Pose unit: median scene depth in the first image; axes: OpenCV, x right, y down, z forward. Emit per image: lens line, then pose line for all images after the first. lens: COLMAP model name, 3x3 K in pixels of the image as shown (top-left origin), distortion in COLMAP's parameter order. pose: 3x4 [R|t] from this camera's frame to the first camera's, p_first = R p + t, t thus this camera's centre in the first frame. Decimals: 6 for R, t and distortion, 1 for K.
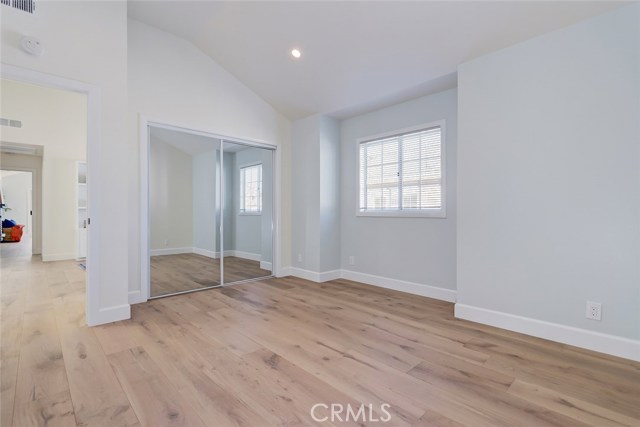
lens RADIAL K [[292.6, 0, 308.1], [0, 292.6, 213.9], [0, 0, 1]] dist [-0.003343, 0.000538]
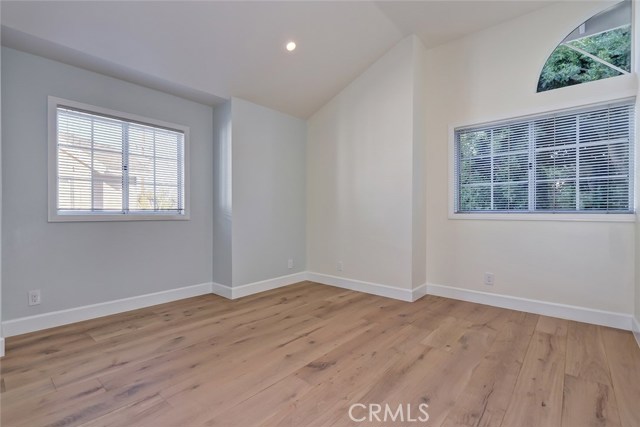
lens RADIAL K [[292.6, 0, 321.8], [0, 292.6, 212.9], [0, 0, 1]] dist [-0.003343, 0.000538]
pose [[-0.102733, -0.004559, 0.994698, -0.850180], [0.005010, 0.999974, 0.005100, -0.019360], [-0.994696, 0.005507, -0.102708, 0.835063]]
